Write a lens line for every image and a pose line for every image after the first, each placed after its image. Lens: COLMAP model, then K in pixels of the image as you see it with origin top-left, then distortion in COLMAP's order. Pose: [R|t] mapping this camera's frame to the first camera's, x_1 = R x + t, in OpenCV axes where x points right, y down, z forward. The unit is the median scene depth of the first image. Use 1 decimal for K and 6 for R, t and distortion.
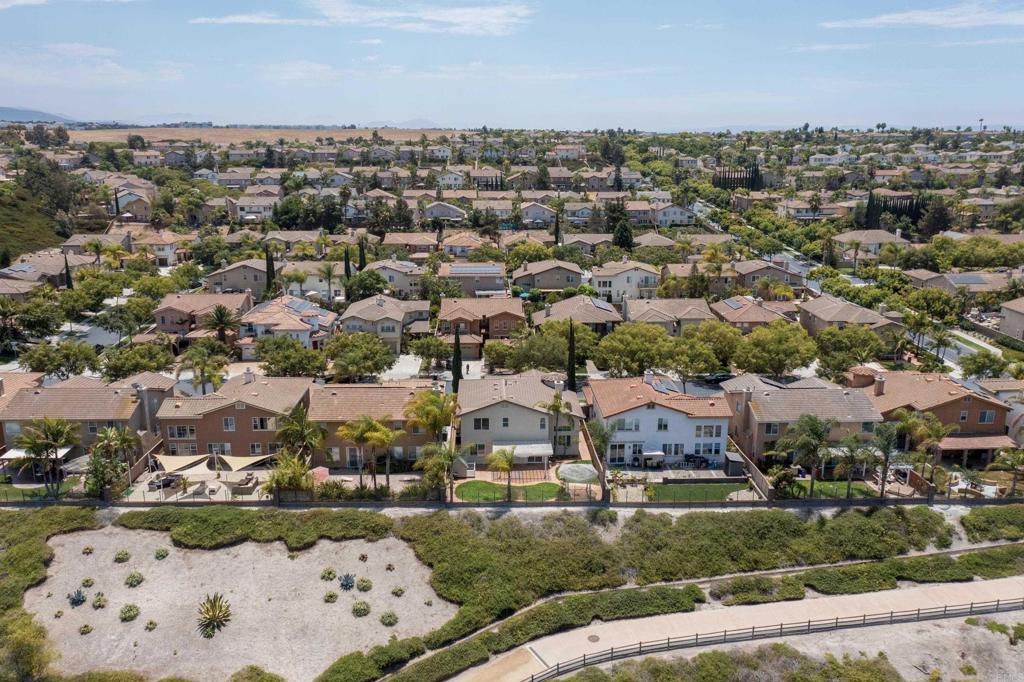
lens RADIAL K [[816.2, 0, 519.2], [0, 816.2, 332.4], [0, 0, 1]] dist [-0.008796, 0.009827]
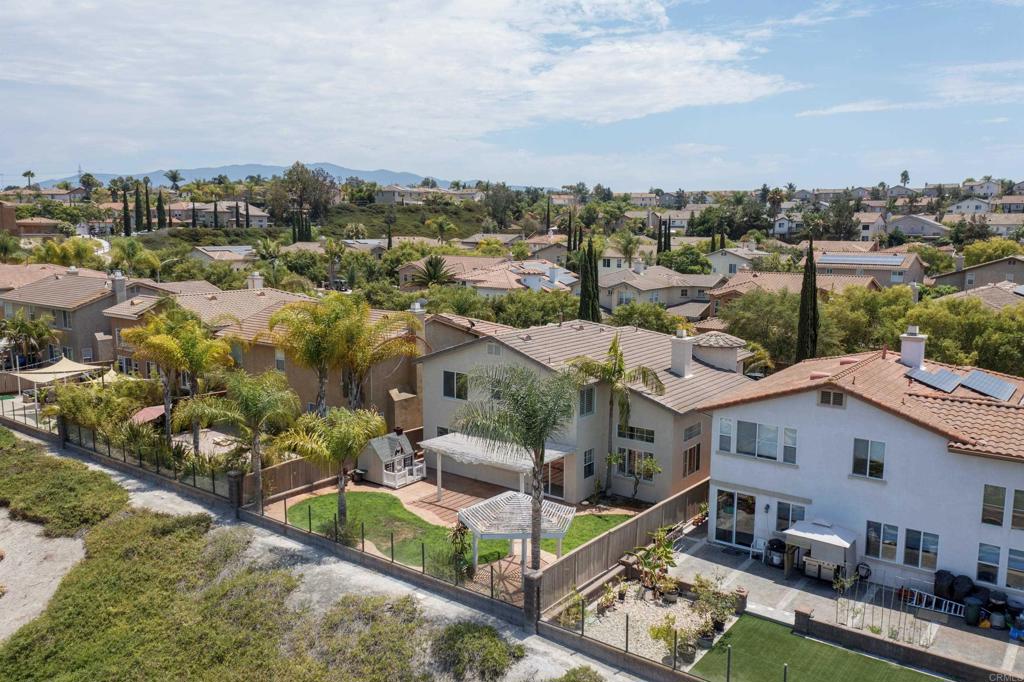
lens RADIAL K [[816.2, 0, 503.2], [0, 816.2, 351.4], [0, 0, 1]] dist [-0.008796, 0.009827]
pose [[0.764627, 0.096135, -0.637263, 0.266806], [-0.148723, 0.988444, -0.029334, 0.100220], [0.627079, 0.117205, 0.770088, 0.642599]]
